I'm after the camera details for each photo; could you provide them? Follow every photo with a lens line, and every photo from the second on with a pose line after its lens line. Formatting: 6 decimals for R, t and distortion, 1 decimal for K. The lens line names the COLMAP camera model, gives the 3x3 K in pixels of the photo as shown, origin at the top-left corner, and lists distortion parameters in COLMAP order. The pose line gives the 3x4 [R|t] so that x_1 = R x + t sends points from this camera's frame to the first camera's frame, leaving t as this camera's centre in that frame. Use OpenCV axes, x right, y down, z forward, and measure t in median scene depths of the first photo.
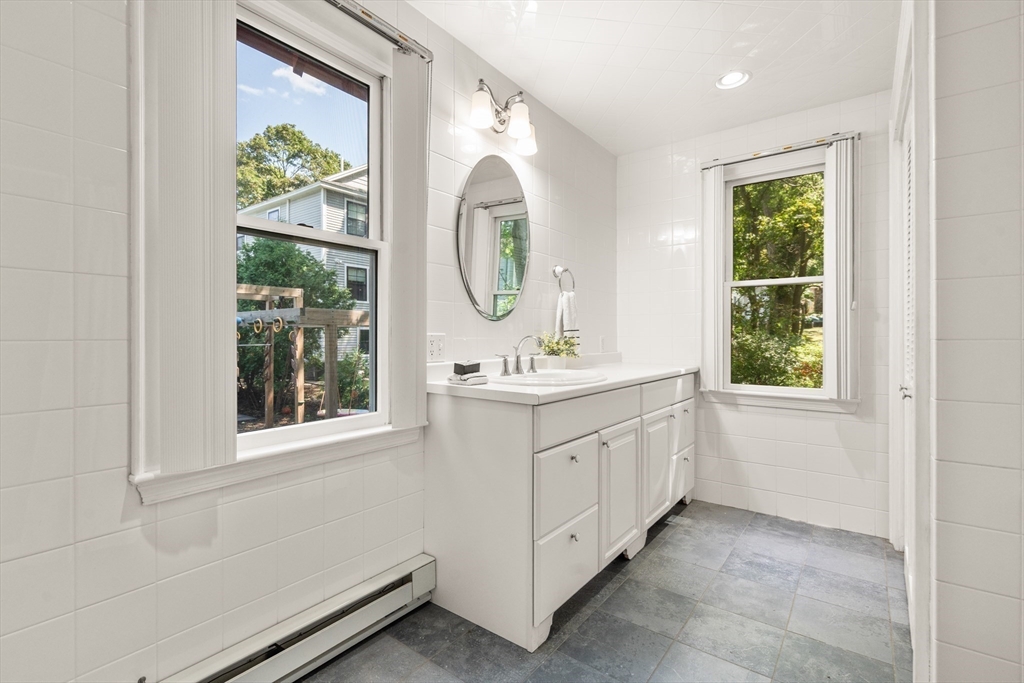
lens RADIAL K [[471.0, 0, 509.9], [0, 471.0, 338.0], [0, 0, 1]] dist [-0.002424, 0.001575]
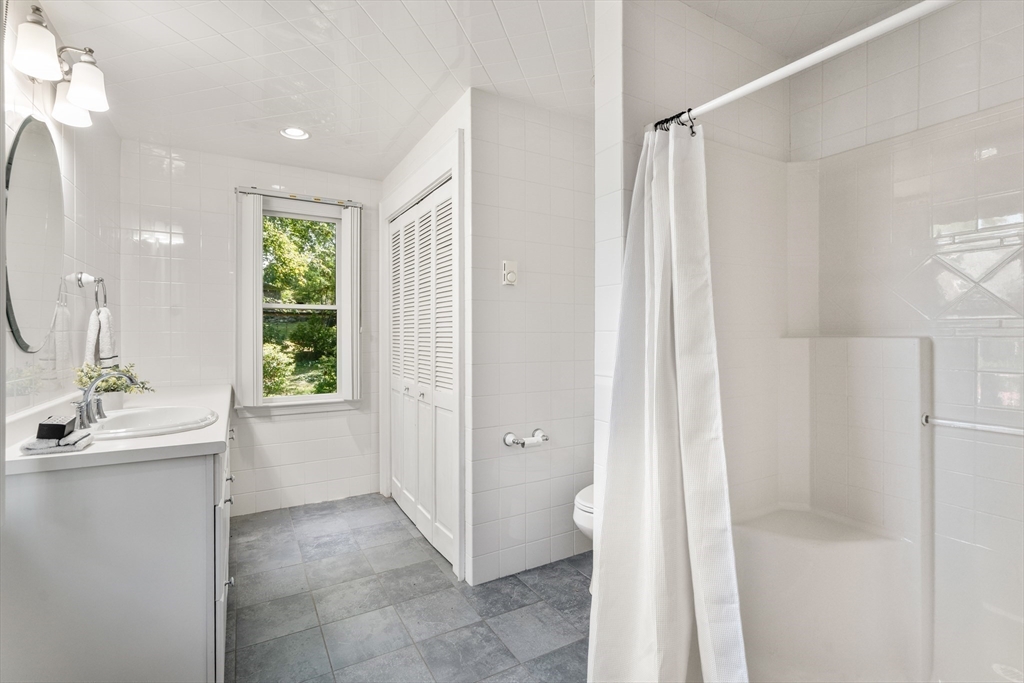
lens RADIAL K [[471.0, 0, 512.2], [0, 471.0, 336.6], [0, 0, 1]] dist [-0.002424, 0.001575]
pose [[0.374465, -0.007213, 0.927213, -0.402324], [0.001145, 0.999973, 0.007317, -0.063630], [-0.927240, -0.001679, 0.374463, 0.084413]]
